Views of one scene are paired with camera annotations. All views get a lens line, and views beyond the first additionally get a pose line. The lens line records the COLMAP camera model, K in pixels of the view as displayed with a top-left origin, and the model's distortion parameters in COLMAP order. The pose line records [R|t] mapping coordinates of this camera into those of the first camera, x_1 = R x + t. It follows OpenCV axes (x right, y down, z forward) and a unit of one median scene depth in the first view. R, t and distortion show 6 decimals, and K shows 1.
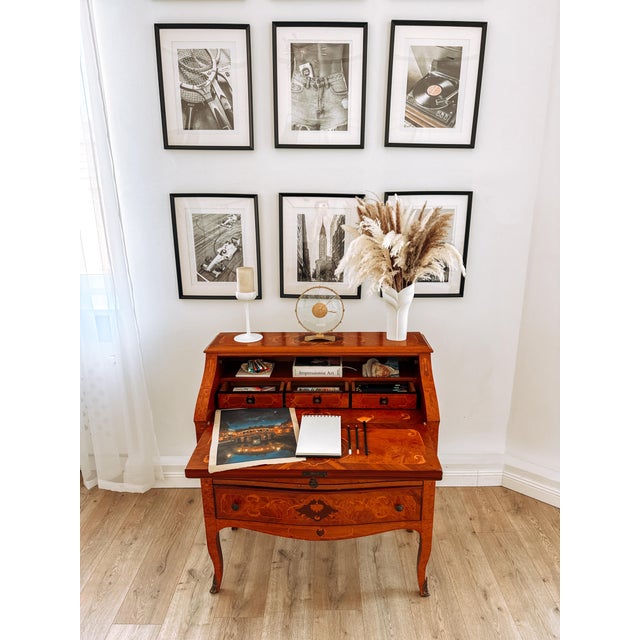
lens RADIAL K [[443.8, 0, 319.9], [0, 443.8, 322.9], [0, 0, 1]] dist [0.065824, -0.071041]
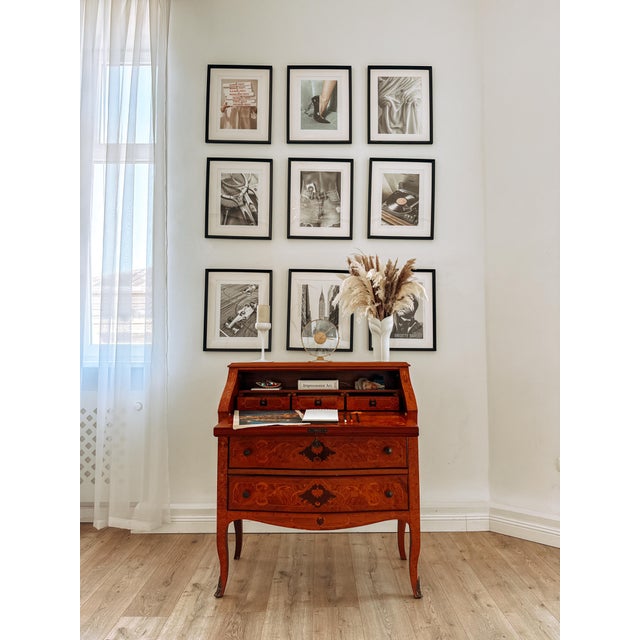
lens RADIAL K [[438.6, 0, 319.2], [0, 438.6, 327.1], [0, 0, 1]] dist [0.110724, -0.117313]
pose [[0.999894, 0.009634, 0.010875, -0.017010], [-0.005527, 0.944481, -0.328518, 0.345738], [-0.013436, 0.328424, 0.944435, -0.197589]]
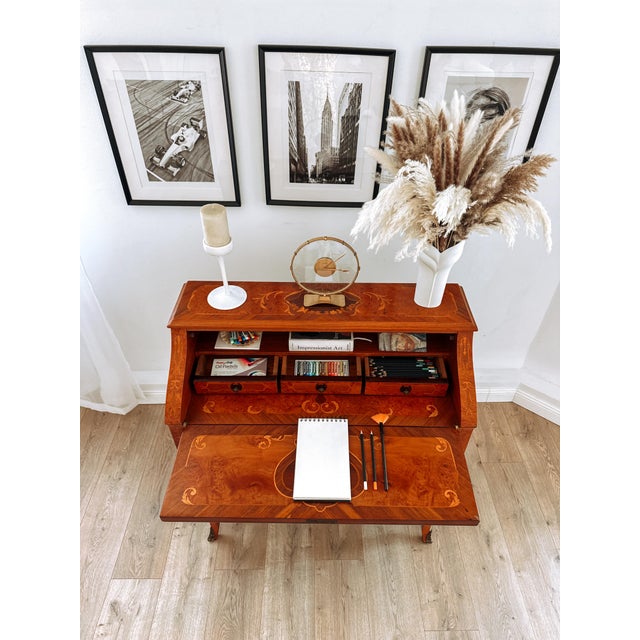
lens RADIAL K [[449.3, 0, 320.0], [0, 449.3, 320.0], [0, 0, 1]] dist [0.054394, -0.070189]
pose [[0.999644, -0.001881, 0.026619, -0.026919], [-0.009526, 0.906634, 0.421809, -0.247056], [-0.024927, -0.421913, 0.906294, 0.302859]]
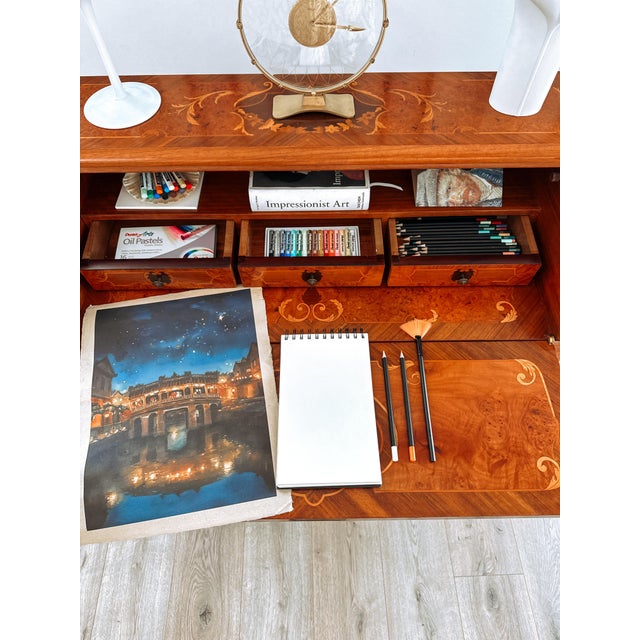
lens RADIAL K [[454.3, 0, 321.0], [0, 454.3, 321.3], [0, 0, 1]] dist [0.097004, -0.167039]
pose [[0.998899, -0.033805, 0.032536, -0.012401], [0.003526, 0.745566, 0.666423, -0.087255], [-0.046786, -0.665574, 0.744864, 0.579281]]
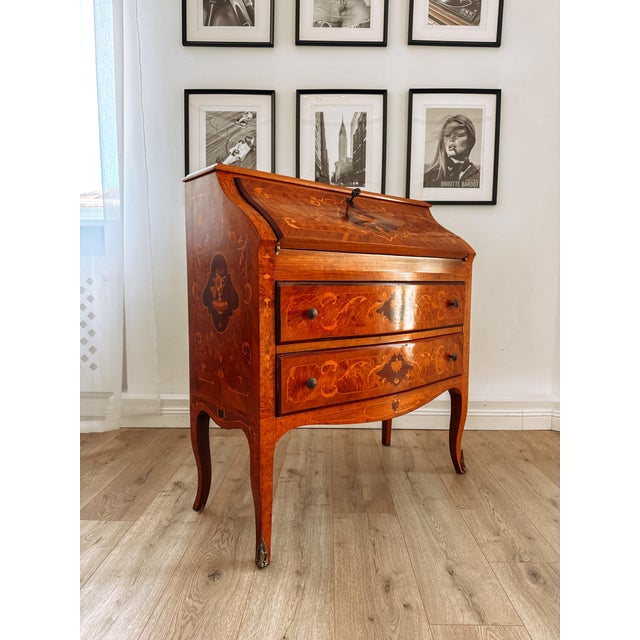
lens RADIAL K [[449.3, 0, 320.0], [0, 449.3, 320.0], [0, 0, 1]] dist [0.054394, -0.070189]
pose [[0.999846, 0.015201, -0.008779, -0.033261], [-0.016580, 0.982050, -0.187889, 0.436710], [0.005765, 0.188005, 0.982151, 0.167158]]
